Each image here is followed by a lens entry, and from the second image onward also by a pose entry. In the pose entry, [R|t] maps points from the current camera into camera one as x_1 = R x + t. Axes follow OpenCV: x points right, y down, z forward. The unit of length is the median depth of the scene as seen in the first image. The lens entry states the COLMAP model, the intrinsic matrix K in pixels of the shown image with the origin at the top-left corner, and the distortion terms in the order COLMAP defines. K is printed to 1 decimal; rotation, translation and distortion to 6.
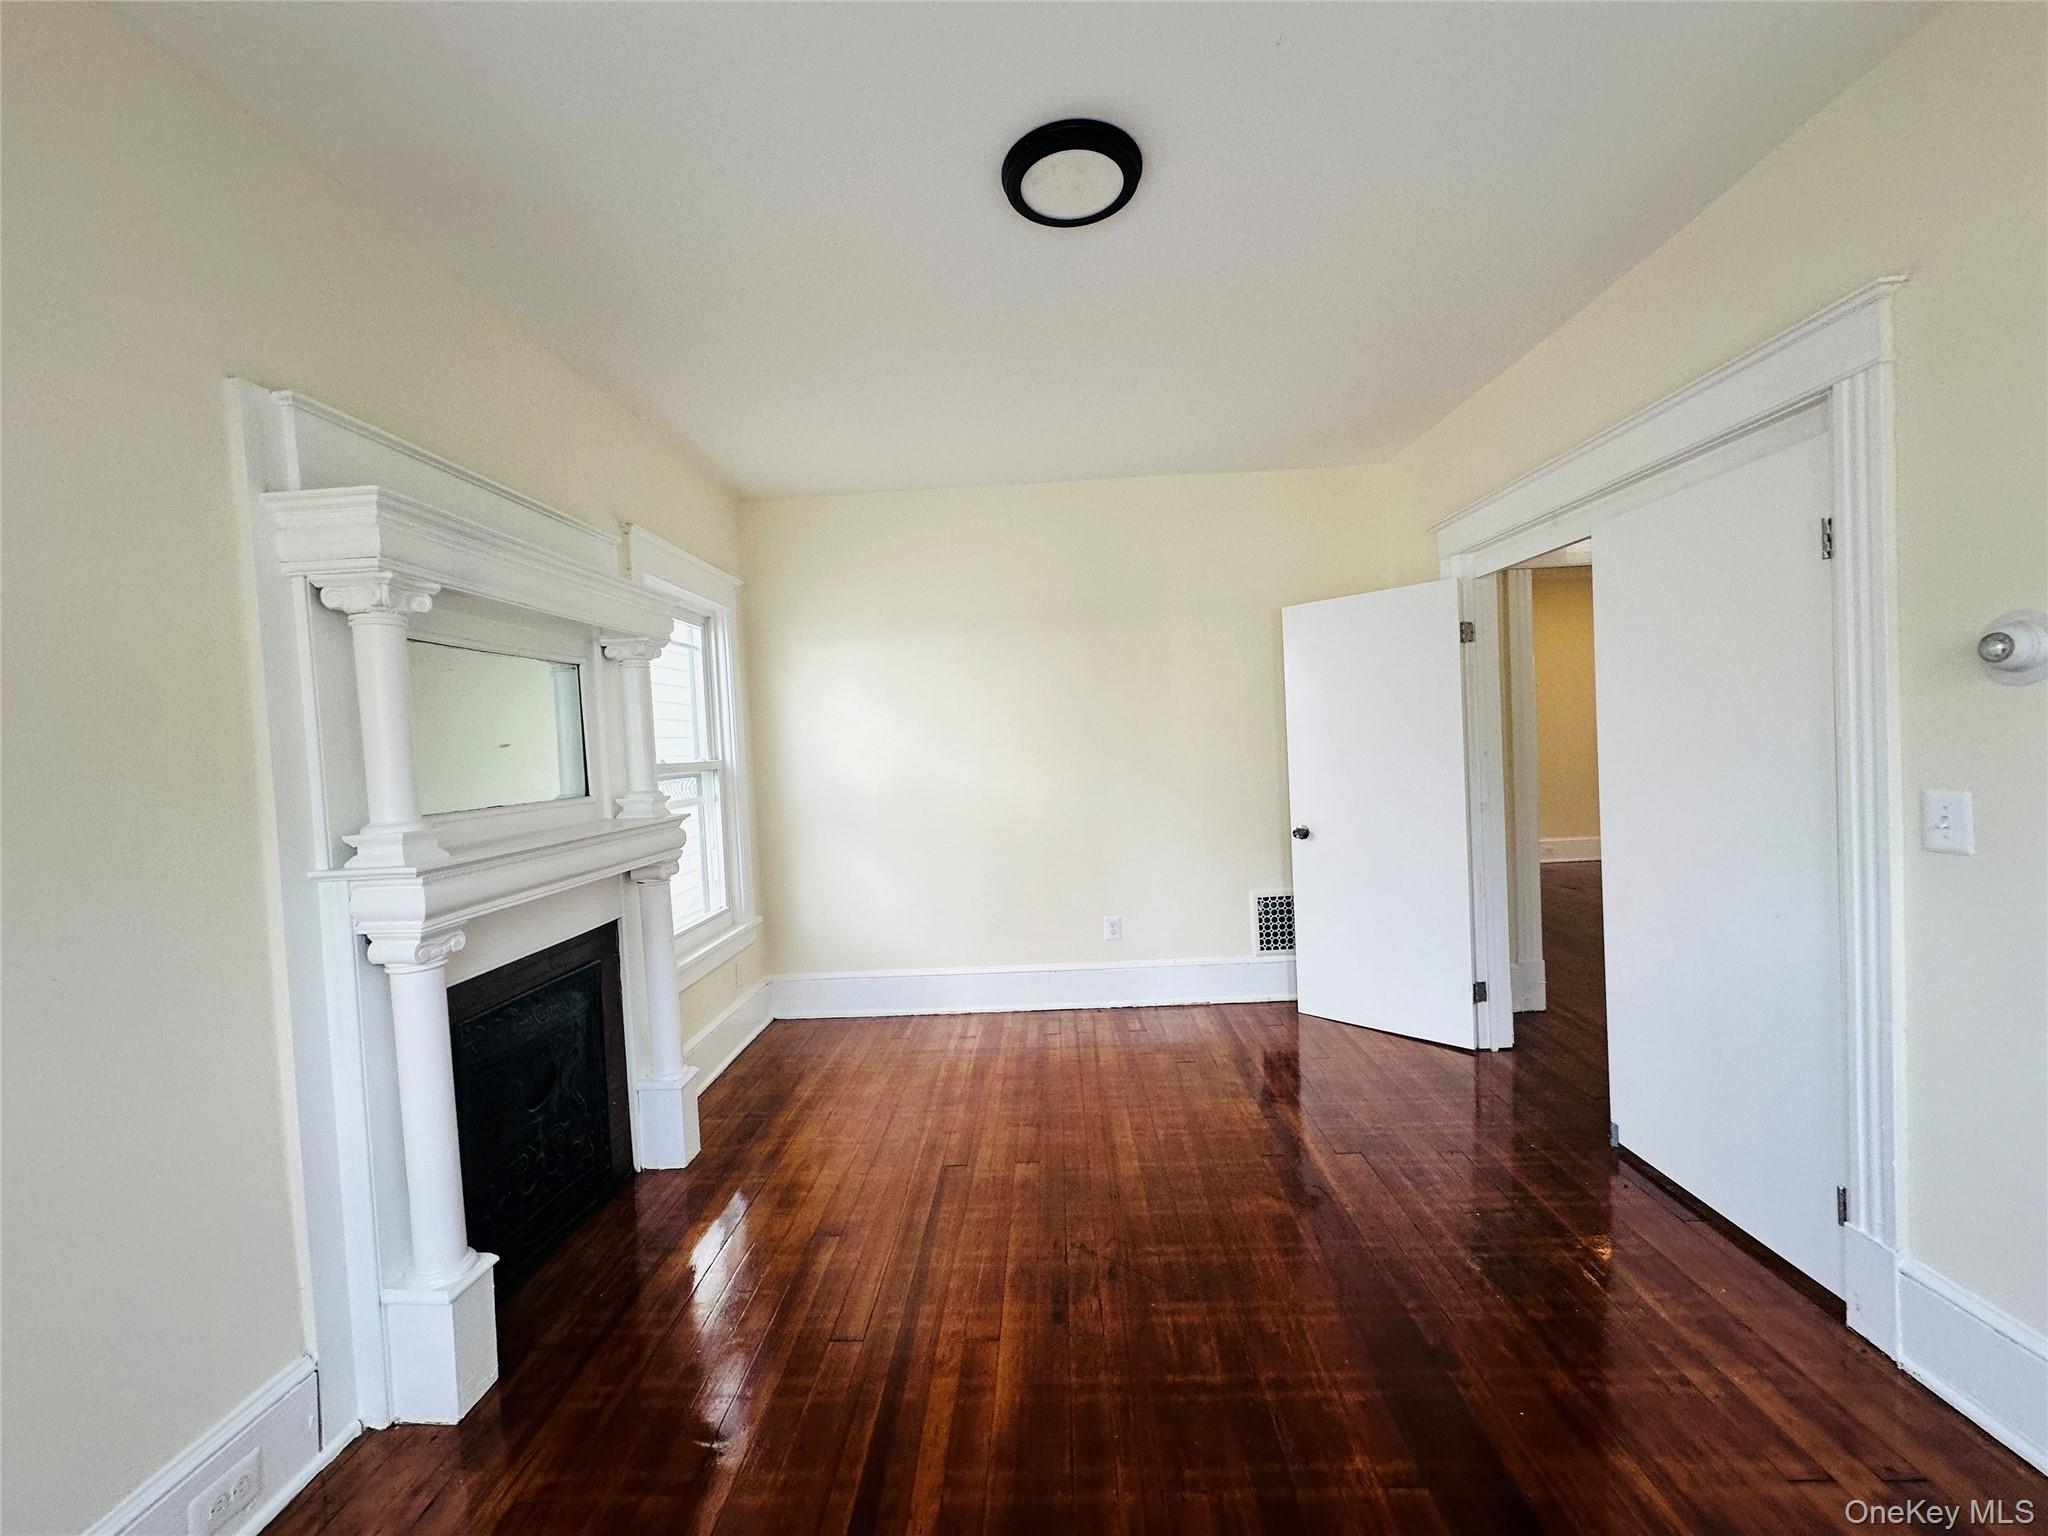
lens RADIAL K [[816.0, 0, 1022.8], [0, 816.0, 767.8], [0, 0, 1]] dist [0.001054, 0.000326]
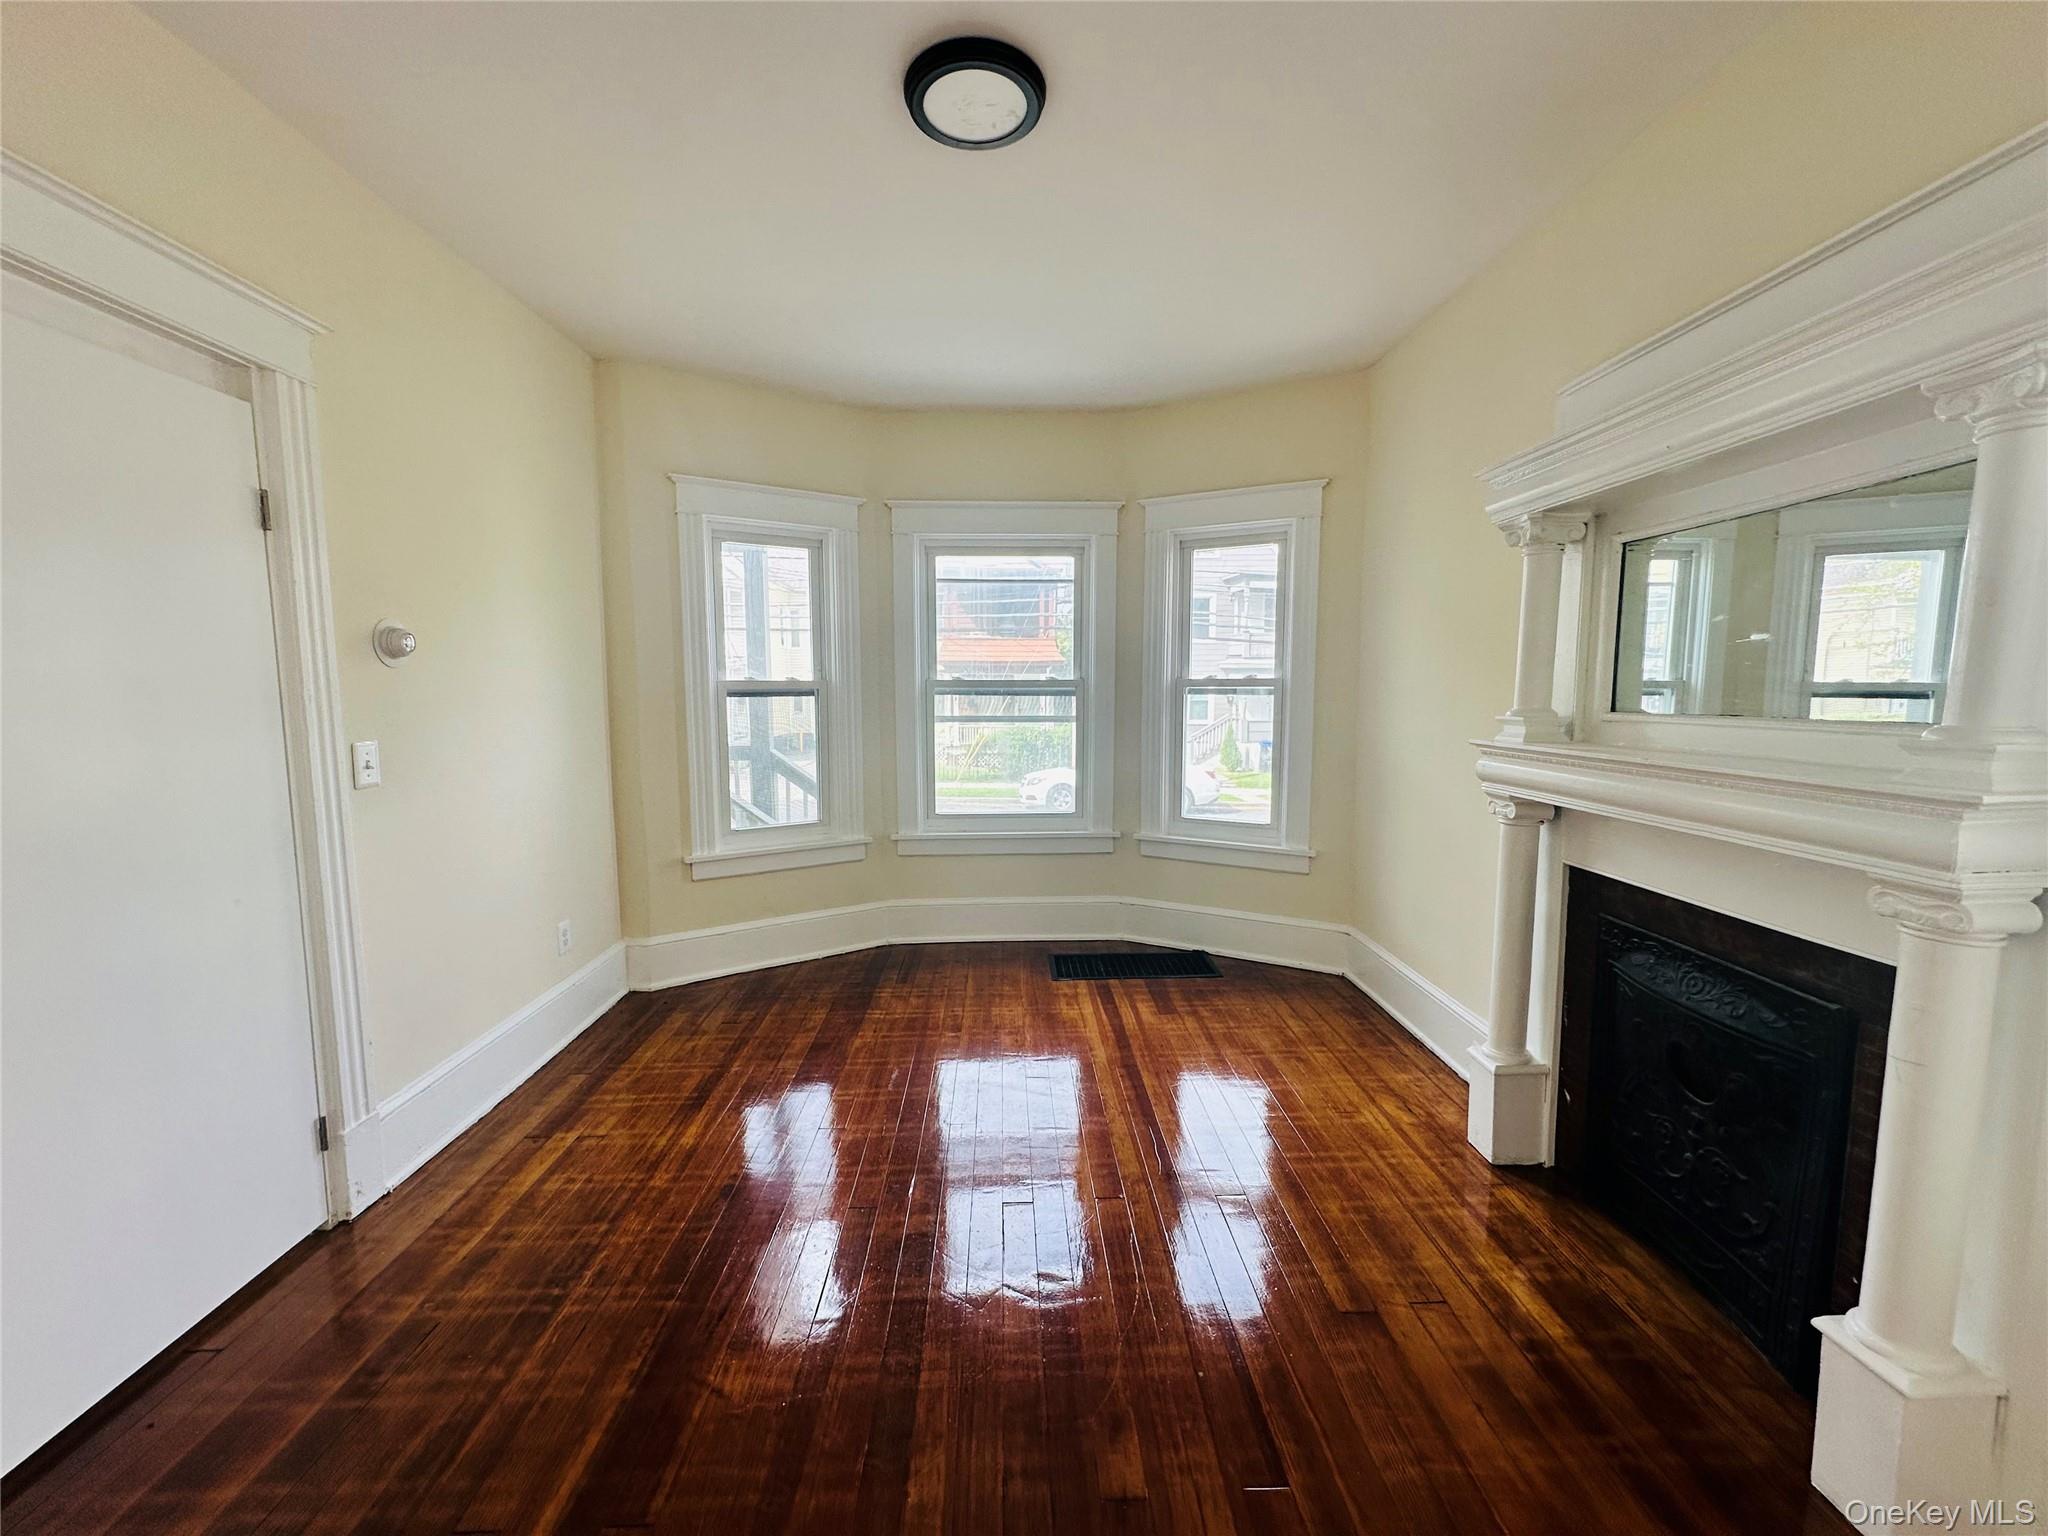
lens RADIAL K [[816.0, 0, 1022.8], [0, 816.0, 767.8], [0, 0, 1]] dist [0.001054, 0.000326]
pose [[-0.996920, 0.056697, -0.054178, 0.106125], [0.049183, 0.990141, 0.131155, -0.048718], [0.061080, 0.128087, -0.989880, 2.193370]]
